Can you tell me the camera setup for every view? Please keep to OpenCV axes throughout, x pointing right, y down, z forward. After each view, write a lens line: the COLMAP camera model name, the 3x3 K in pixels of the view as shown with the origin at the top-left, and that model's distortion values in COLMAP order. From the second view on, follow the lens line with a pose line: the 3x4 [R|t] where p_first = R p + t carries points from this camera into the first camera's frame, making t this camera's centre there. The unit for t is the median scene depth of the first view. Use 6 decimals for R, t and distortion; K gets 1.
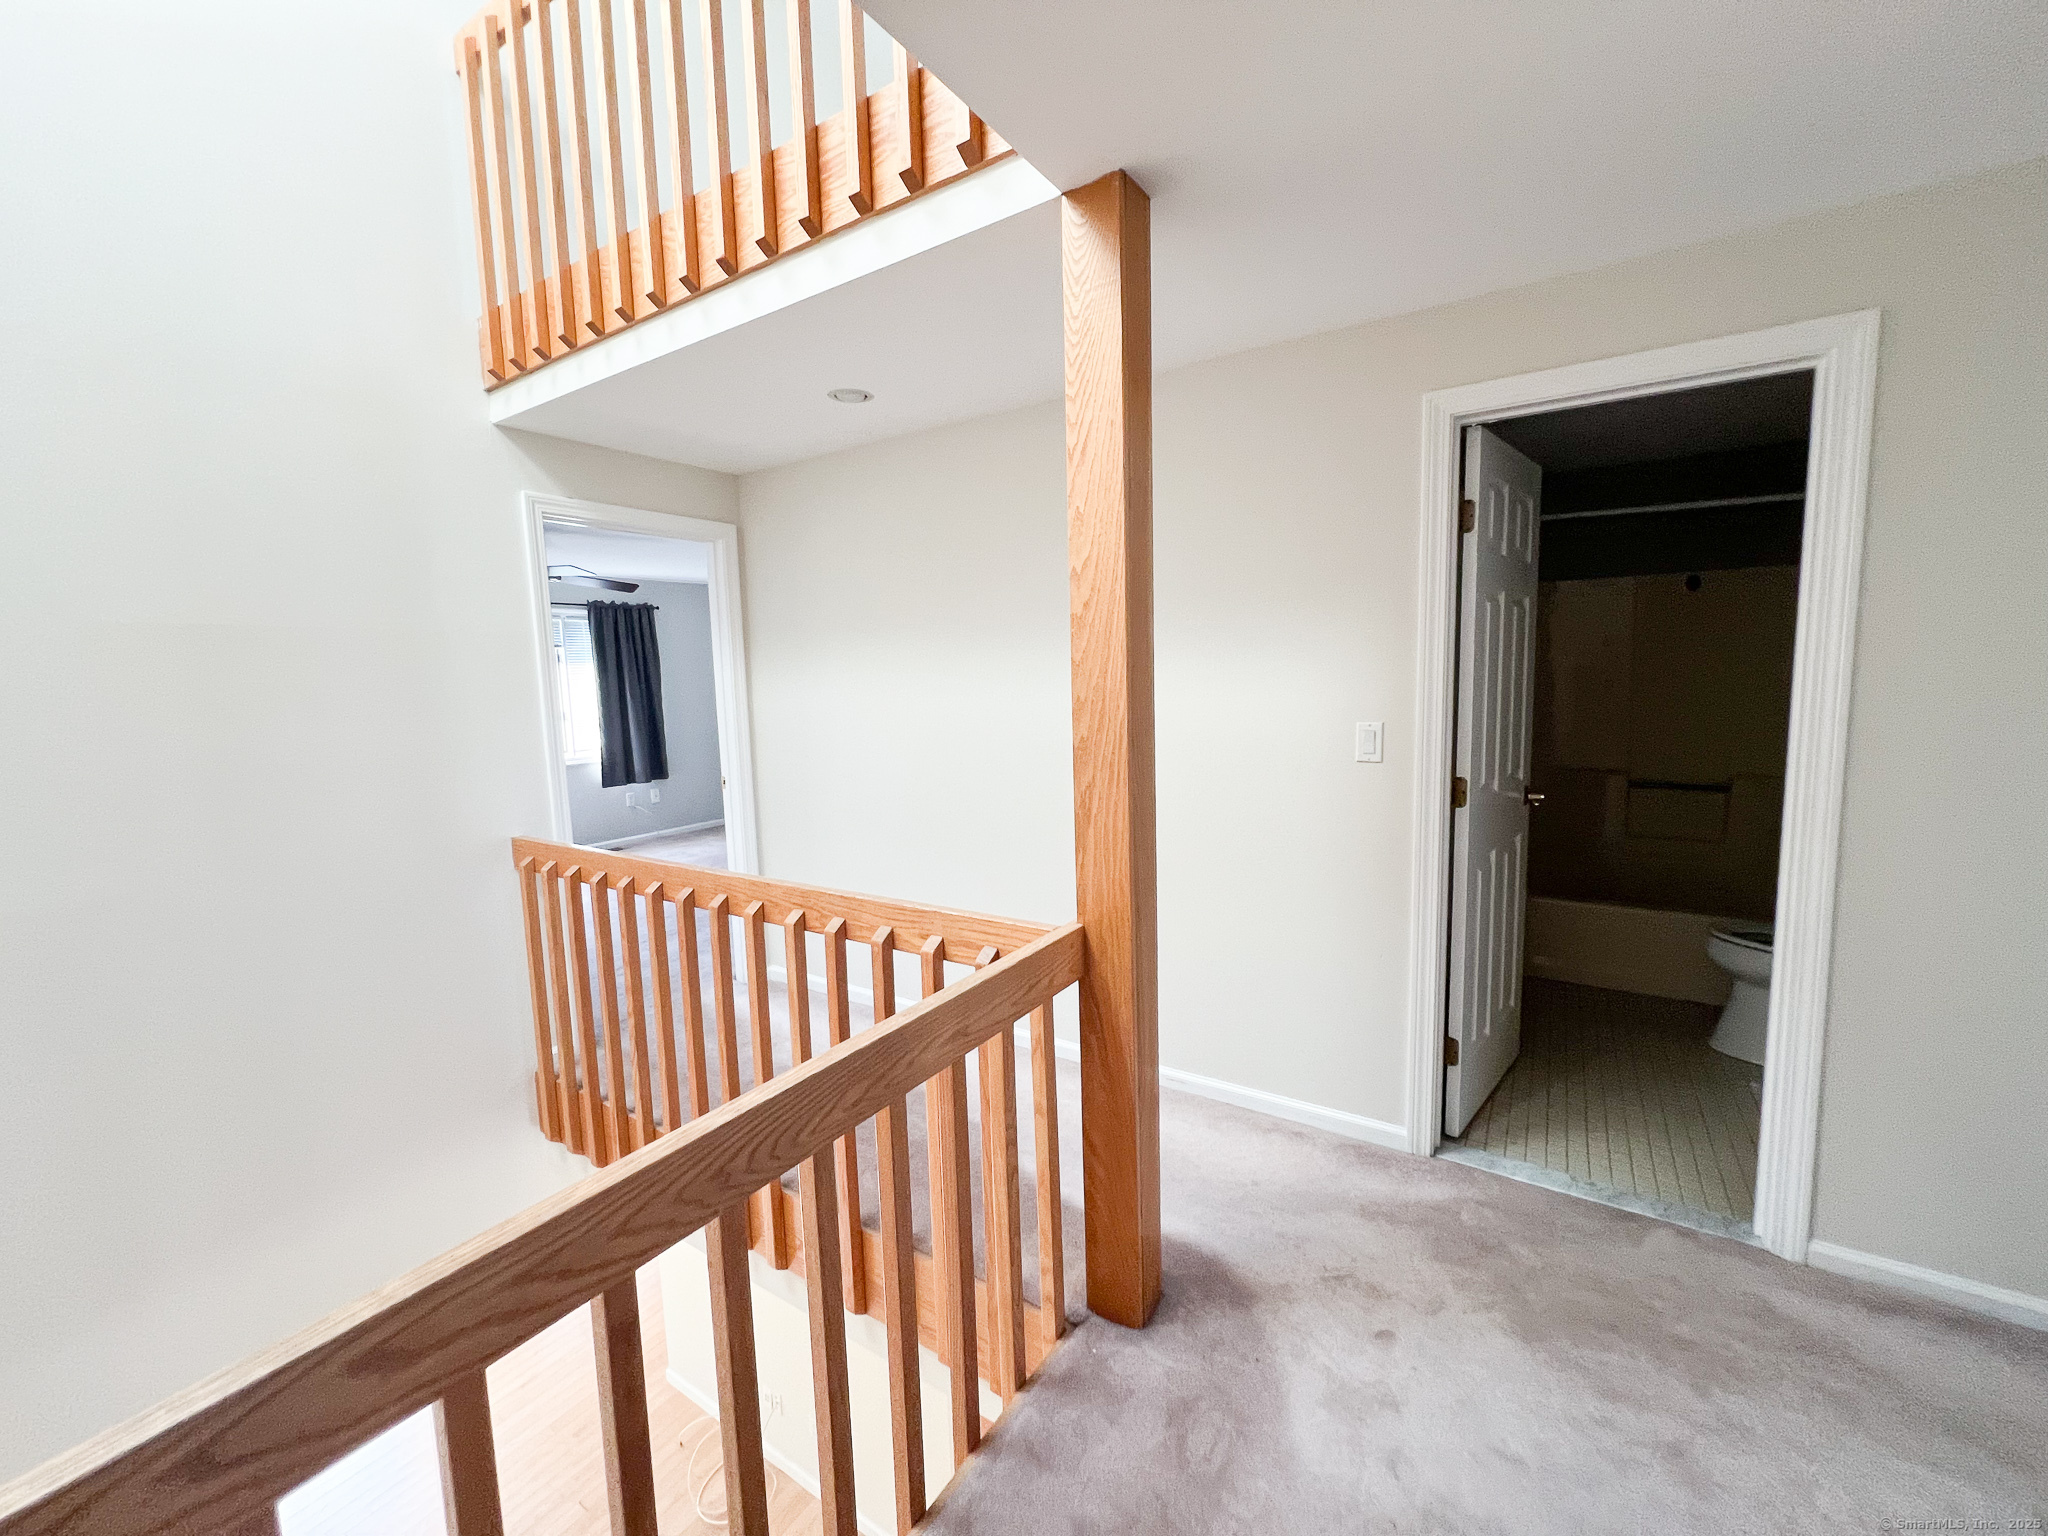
lens RADIAL K [[820.5, 0, 1022.1], [0, 820.5, 761.3], [0, 0, 1]] dist [0.000396, 0.000360]
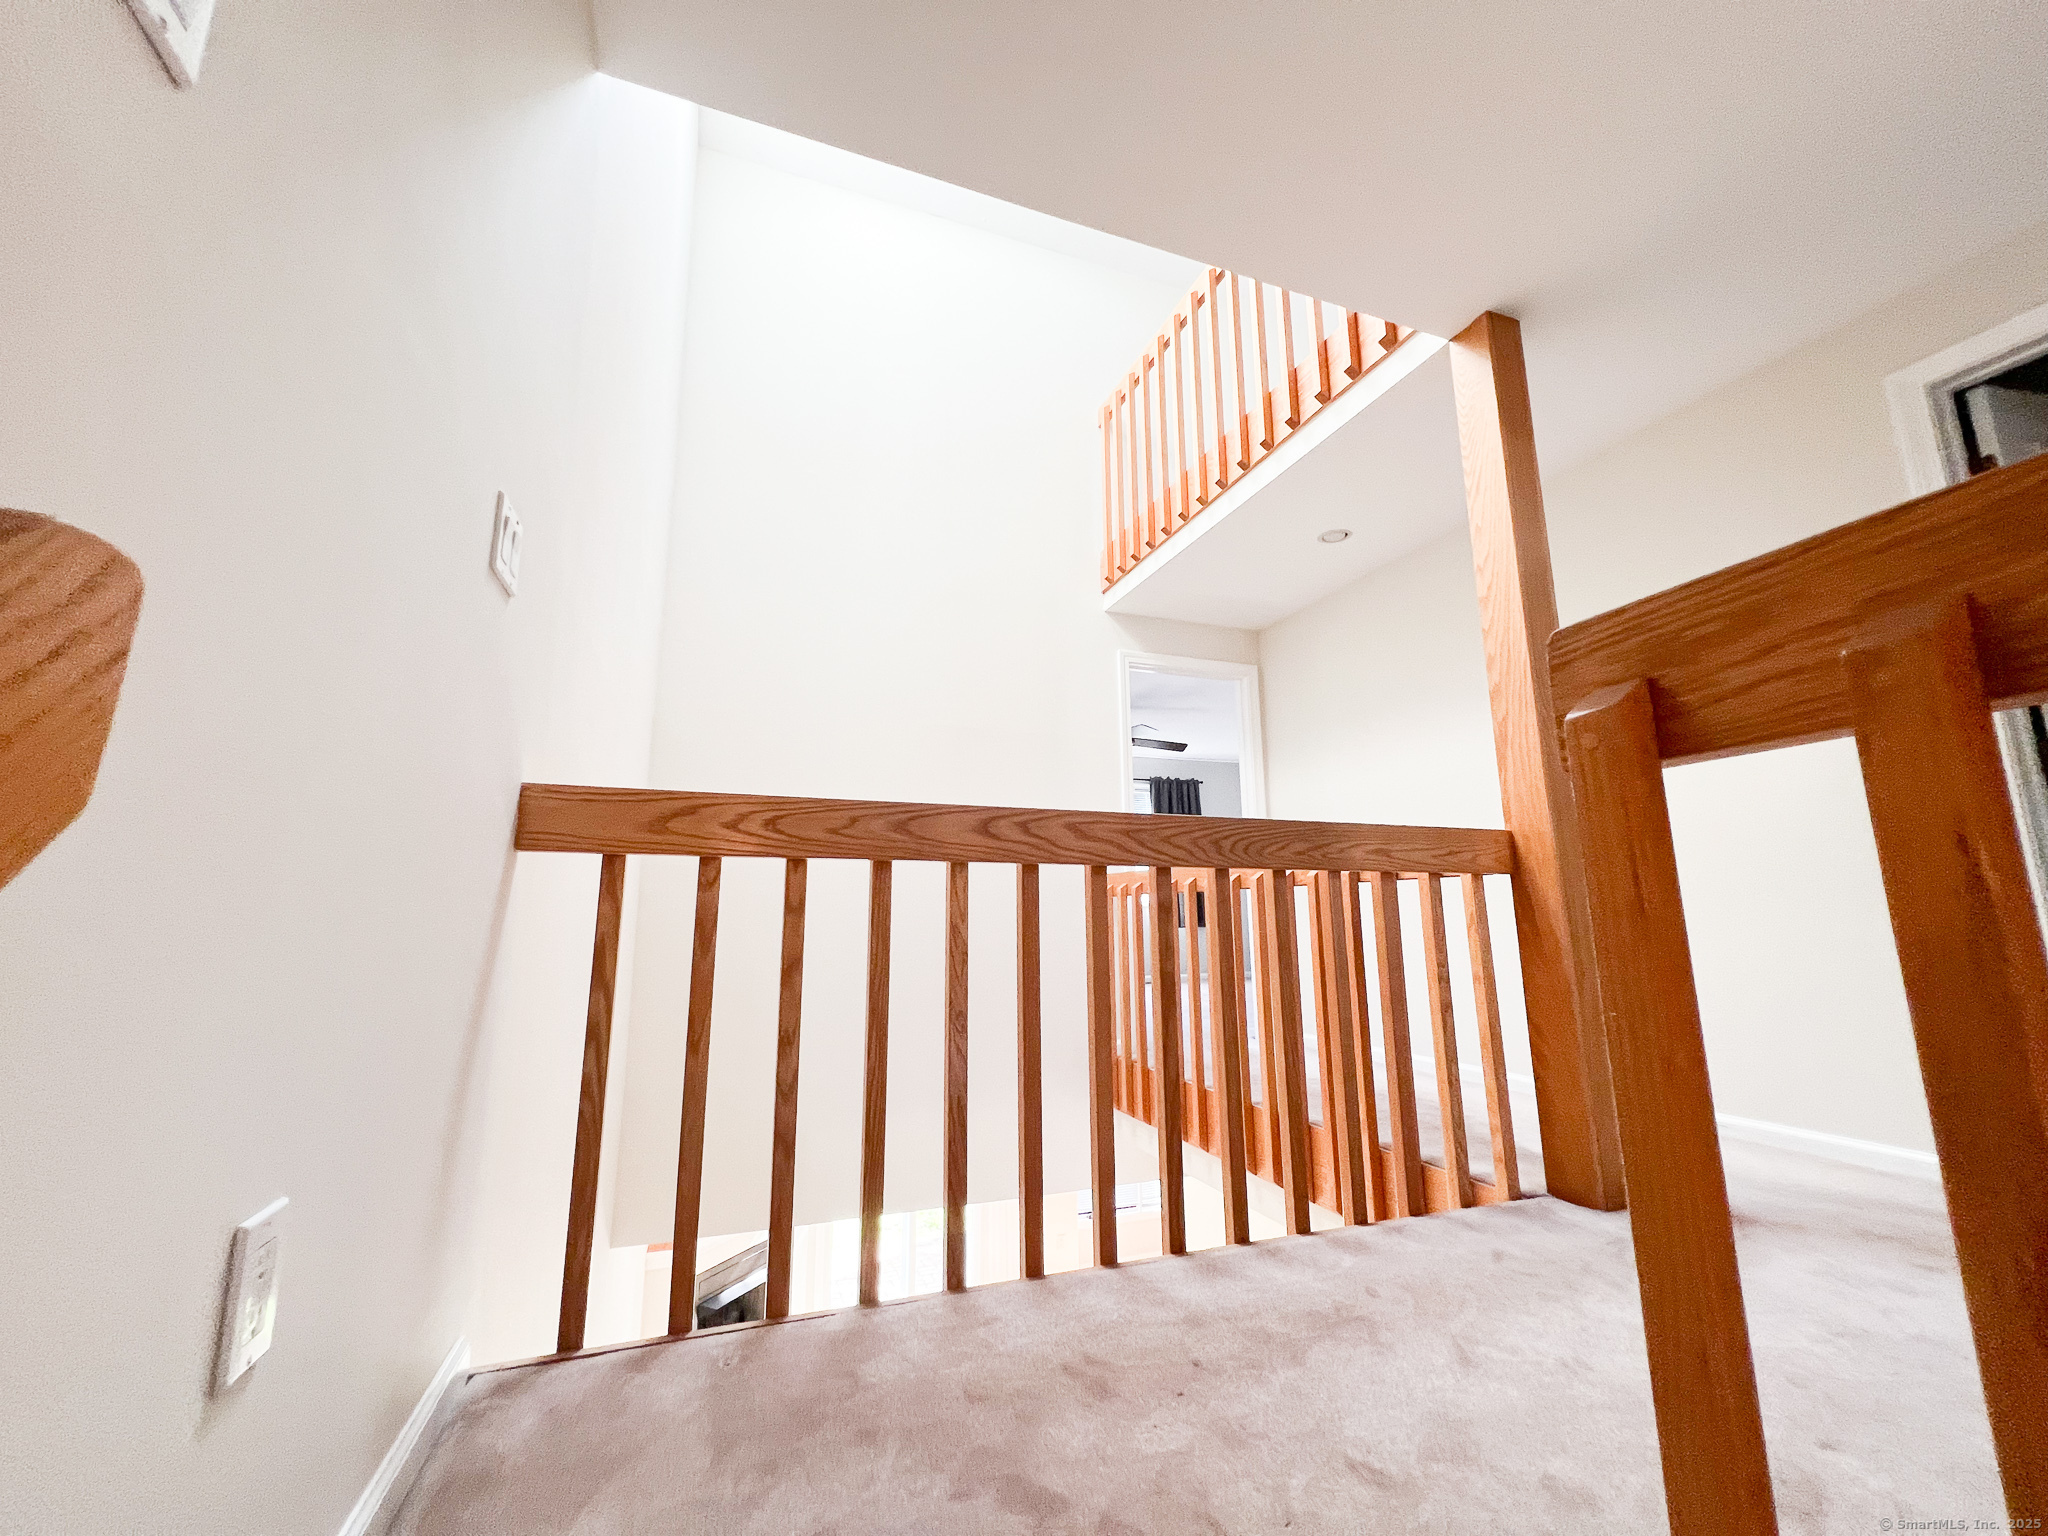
lens RADIAL K [[820.5, 0, 1022.1], [0, 820.5, 761.3], [0, 0, 1]] dist [0.000396, 0.000360]
pose [[0.807962, -0.084988, -0.583073, 0.205157], [-0.079993, 0.964562, -0.251439, 0.456733], [0.583779, 0.249795, 0.772531, -0.401602]]
